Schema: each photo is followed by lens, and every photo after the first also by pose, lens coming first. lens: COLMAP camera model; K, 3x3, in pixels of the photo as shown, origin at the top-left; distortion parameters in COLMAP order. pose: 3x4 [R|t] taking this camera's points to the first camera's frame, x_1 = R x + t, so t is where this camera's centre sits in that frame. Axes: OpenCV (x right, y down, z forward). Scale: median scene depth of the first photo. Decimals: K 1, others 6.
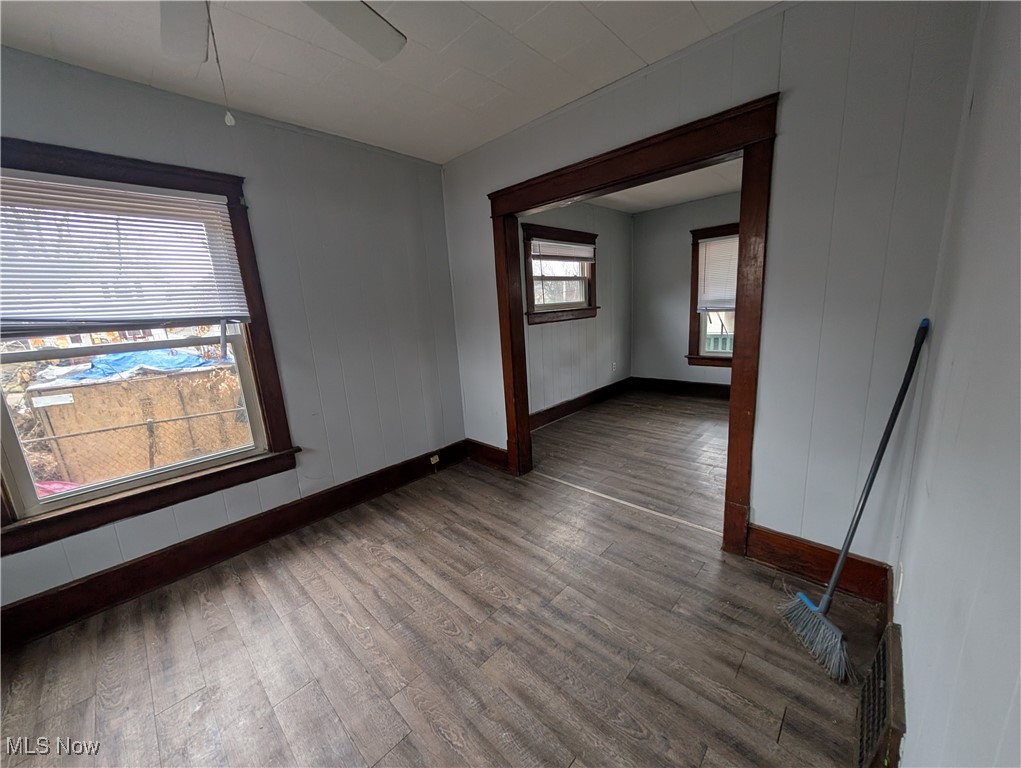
lens RADIAL K [[384.4, 0, 508.8], [0, 384.4, 388.8], [0, 0, 1]] dist [-0.001200, 0.000214]
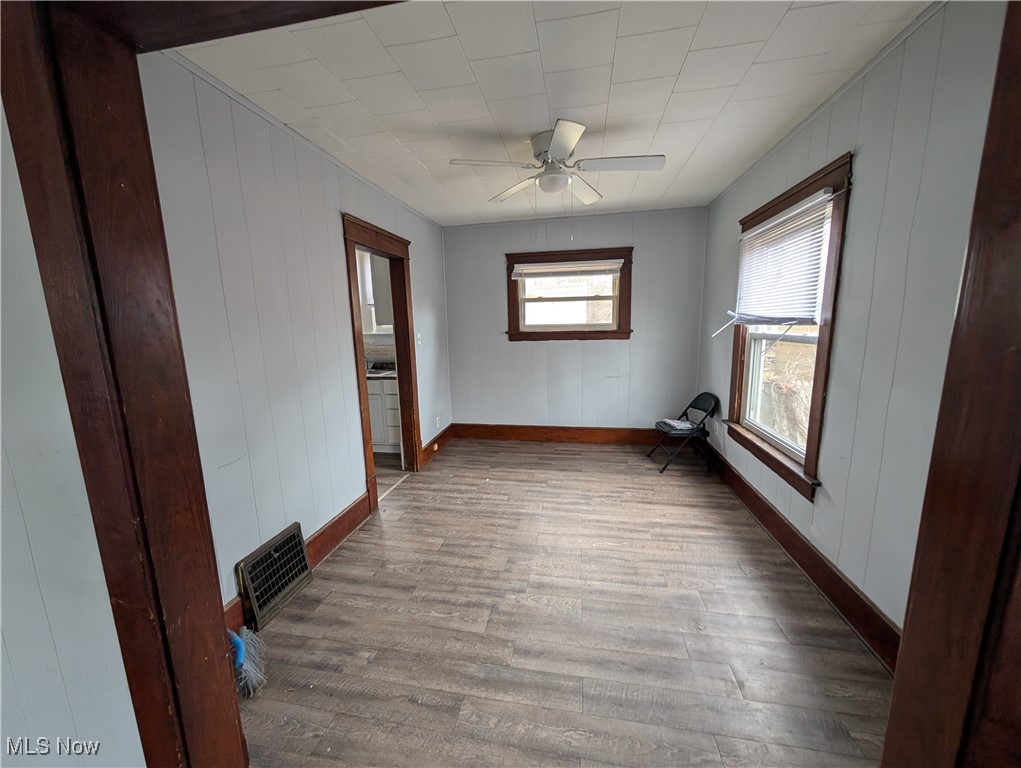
lens RADIAL K [[384.4, 0, 508.8], [0, 384.4, 388.8], [0, 0, 1]] dist [-0.001200, 0.000214]
pose [[-0.835986, 0.170961, -0.521441, 0.537655], [-0.038717, 0.929487, 0.366817, -0.425289], [0.547384, 0.326843, -0.770419, 1.718340]]
